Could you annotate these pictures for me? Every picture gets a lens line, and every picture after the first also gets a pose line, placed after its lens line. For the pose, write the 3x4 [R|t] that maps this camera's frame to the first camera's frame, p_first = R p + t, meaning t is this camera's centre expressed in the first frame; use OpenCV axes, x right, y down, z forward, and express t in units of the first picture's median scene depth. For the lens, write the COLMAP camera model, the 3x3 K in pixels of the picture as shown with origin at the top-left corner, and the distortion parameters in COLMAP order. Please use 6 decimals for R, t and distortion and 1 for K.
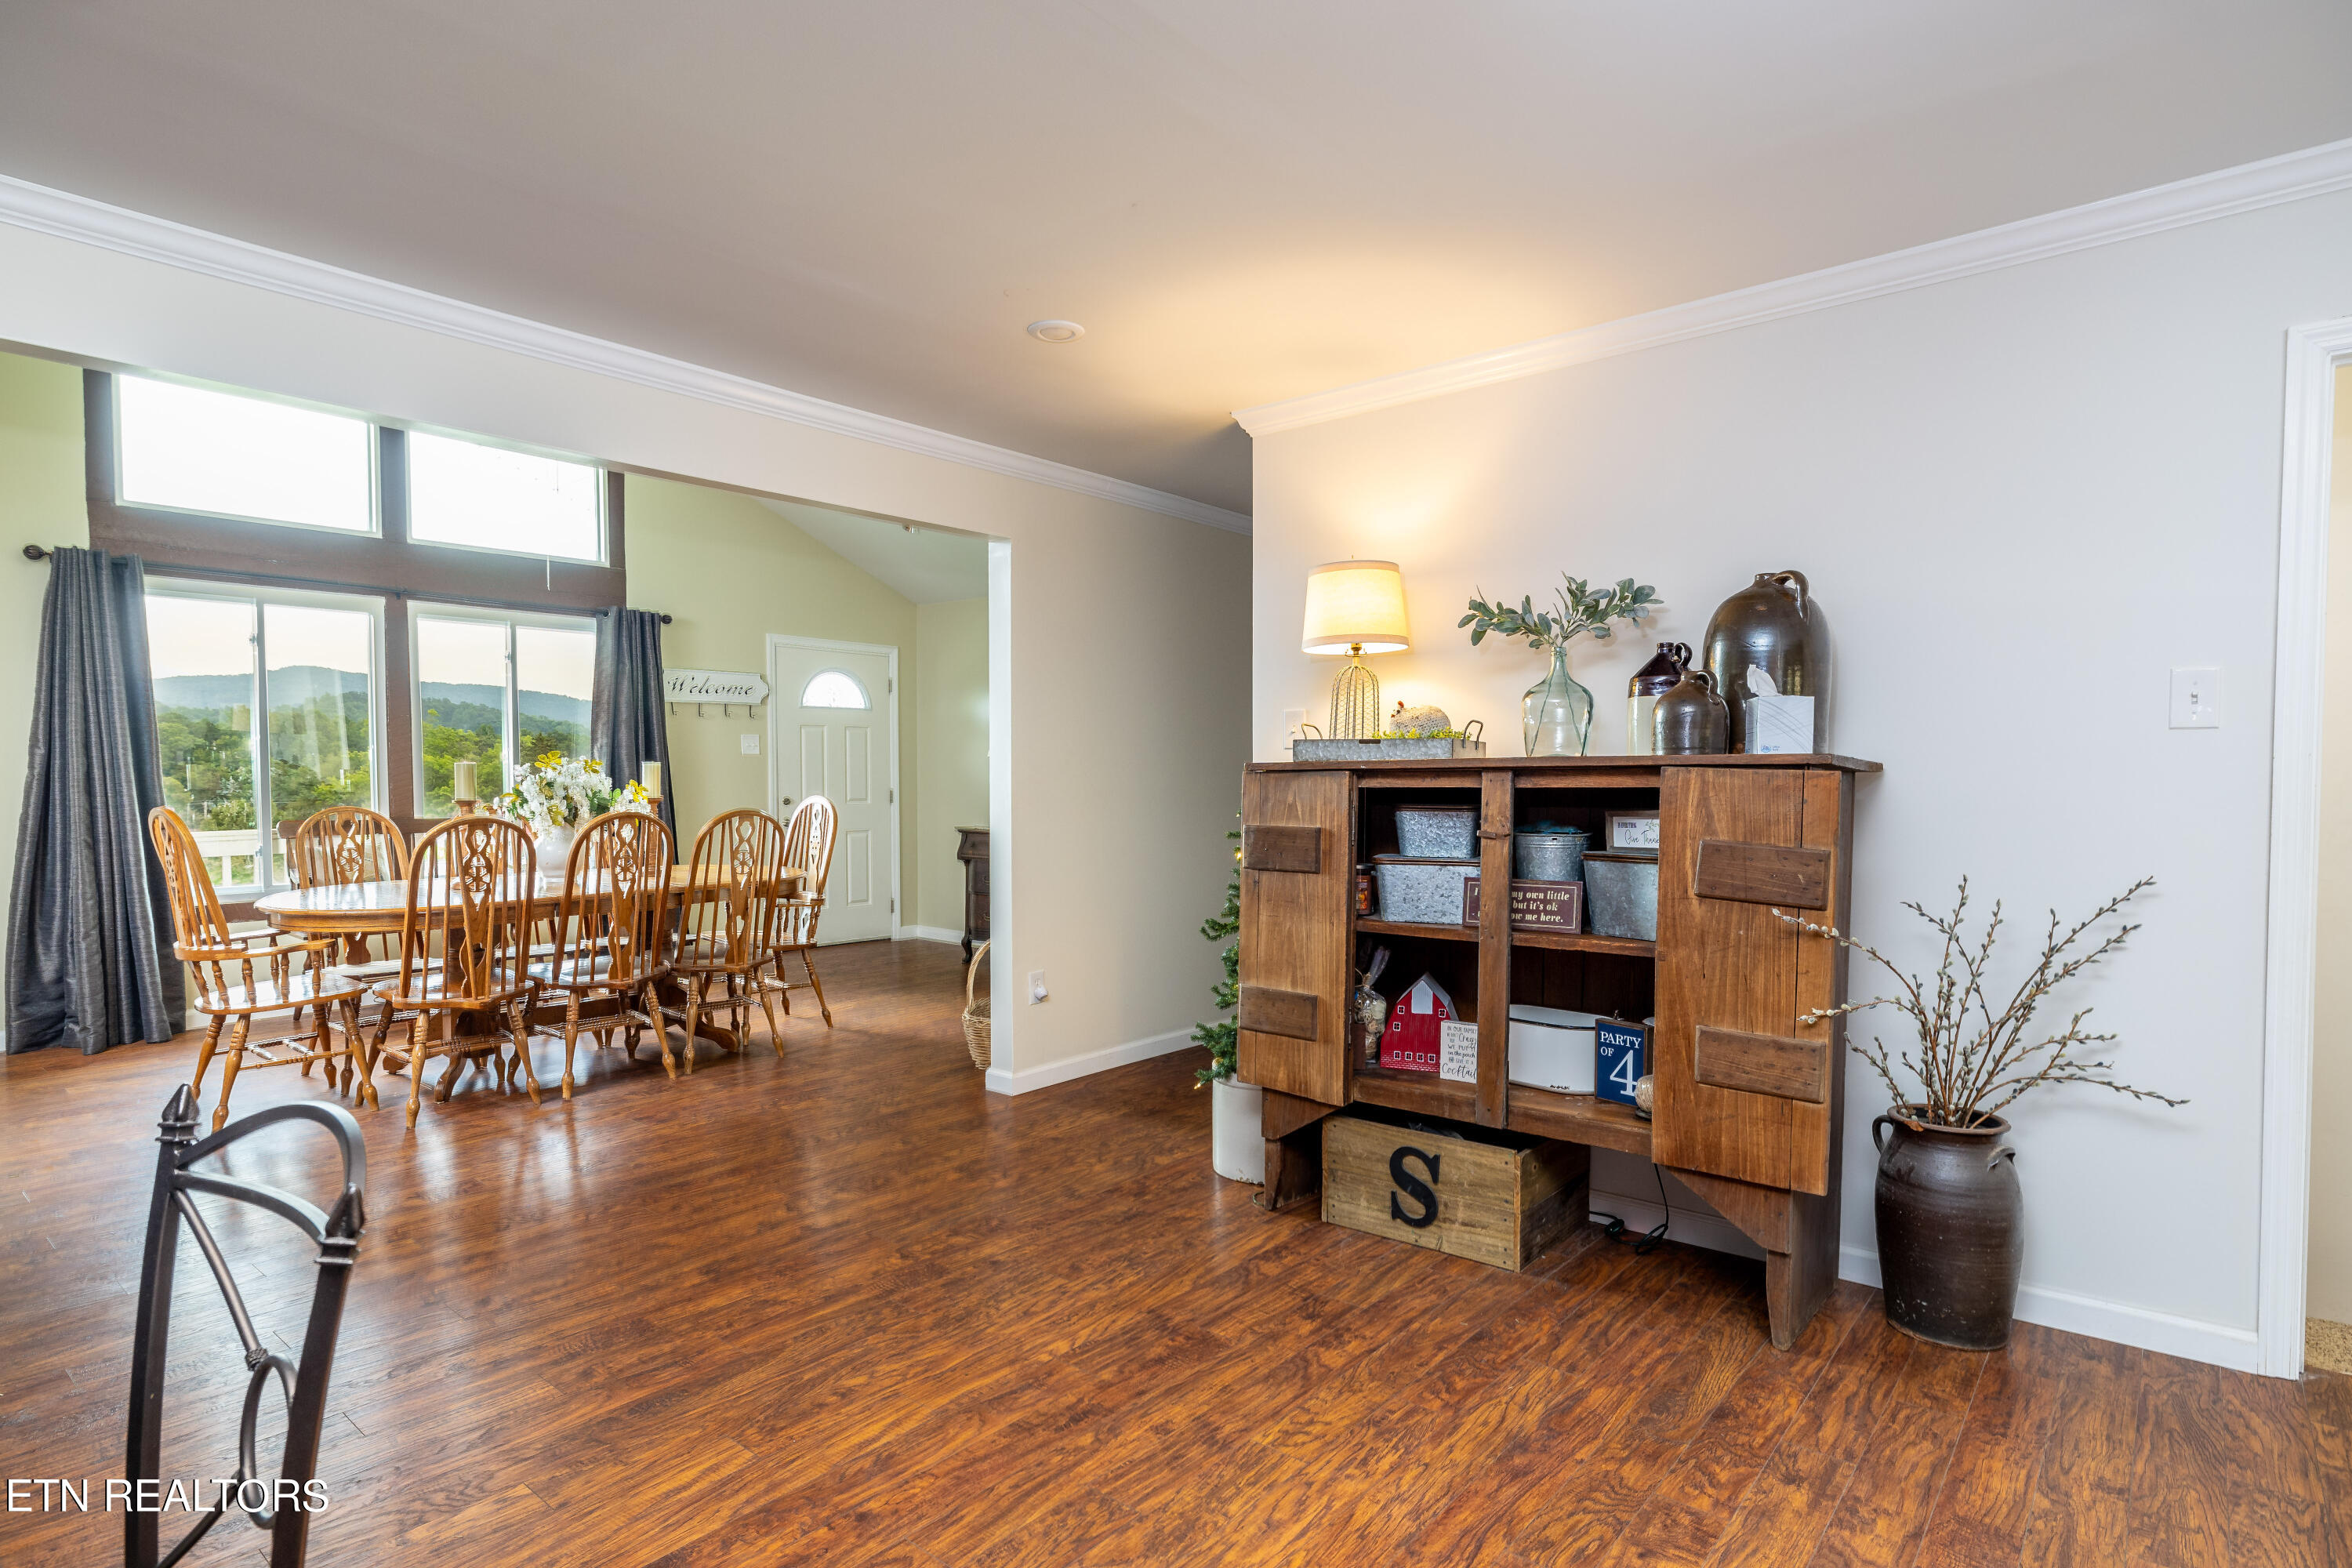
lens RADIAL K [[1231.7, 0, 1172.1], [0, 1231.7, 826.0], [0, 0, 1]] dist [0.000397, 0.000585]
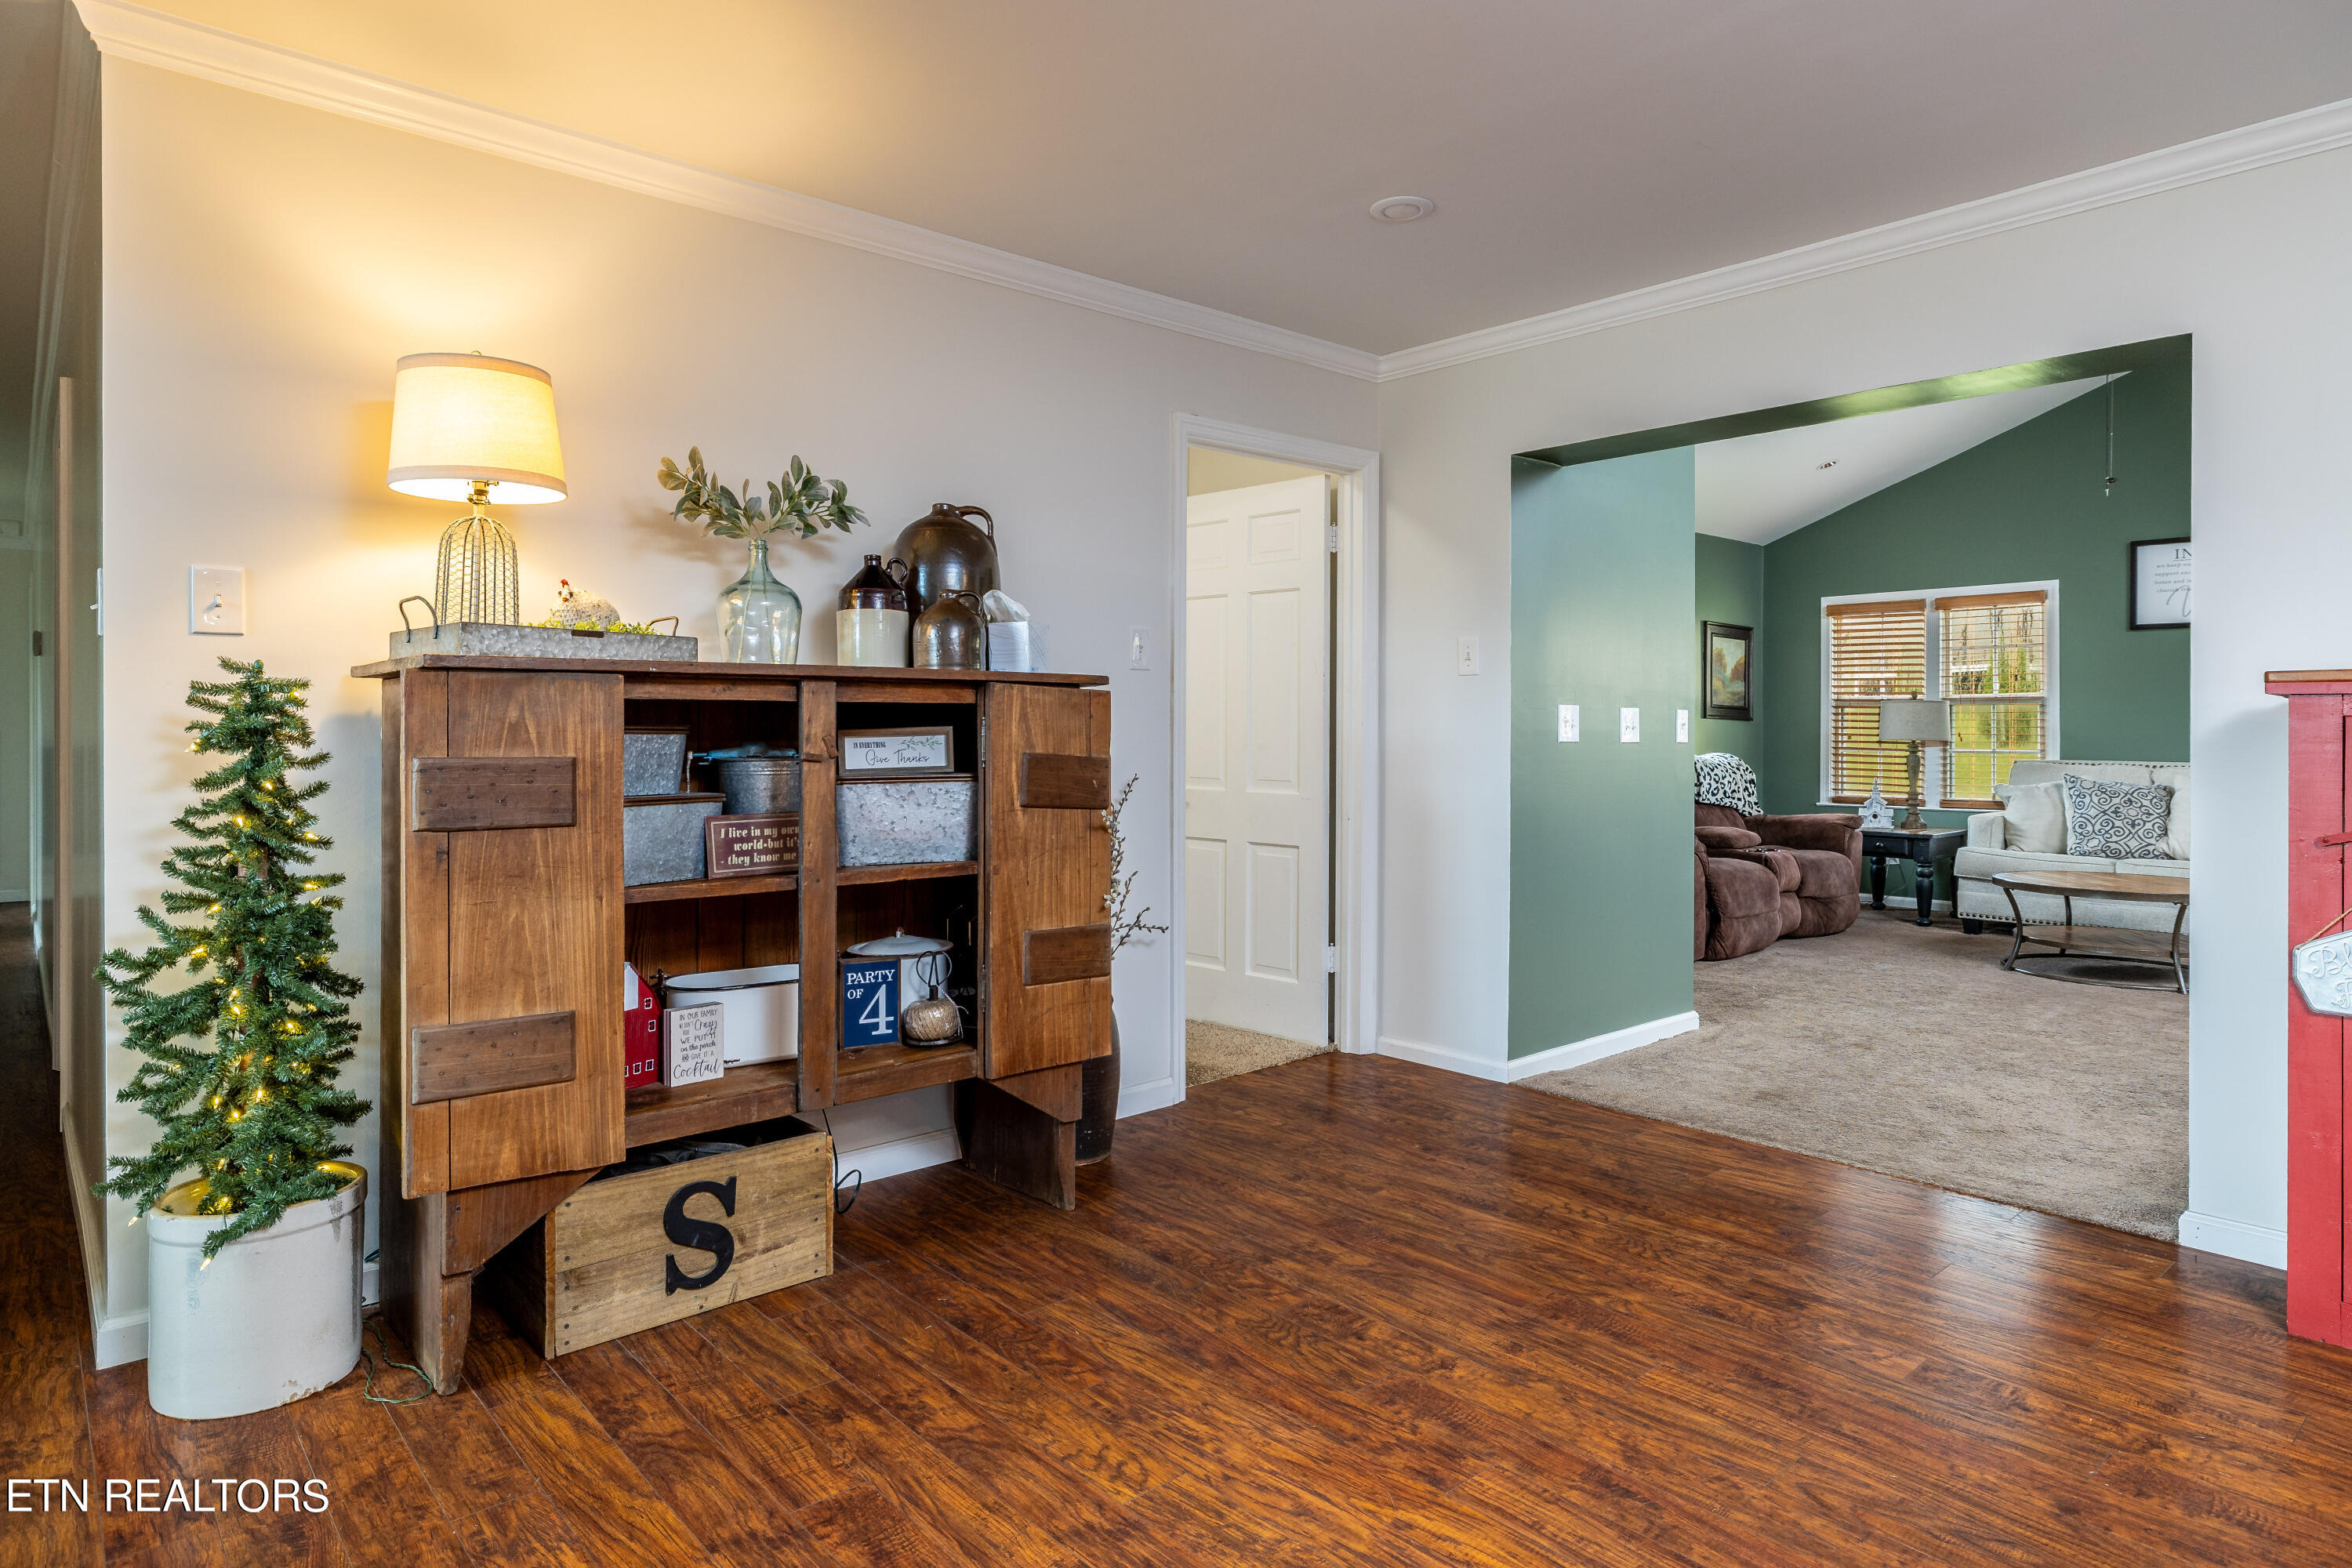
lens RADIAL K [[1332.6, 0, 1166.3], [0, 1332.6, 730.3], [0, 0, 1]] dist [-0.004189, 0.000735]
pose [[0.150470, 0.002832, 0.988611, -0.640206], [0.036841, 0.999285, -0.008470, 0.005556], [-0.987928, 0.037696, 0.150258, 0.673858]]
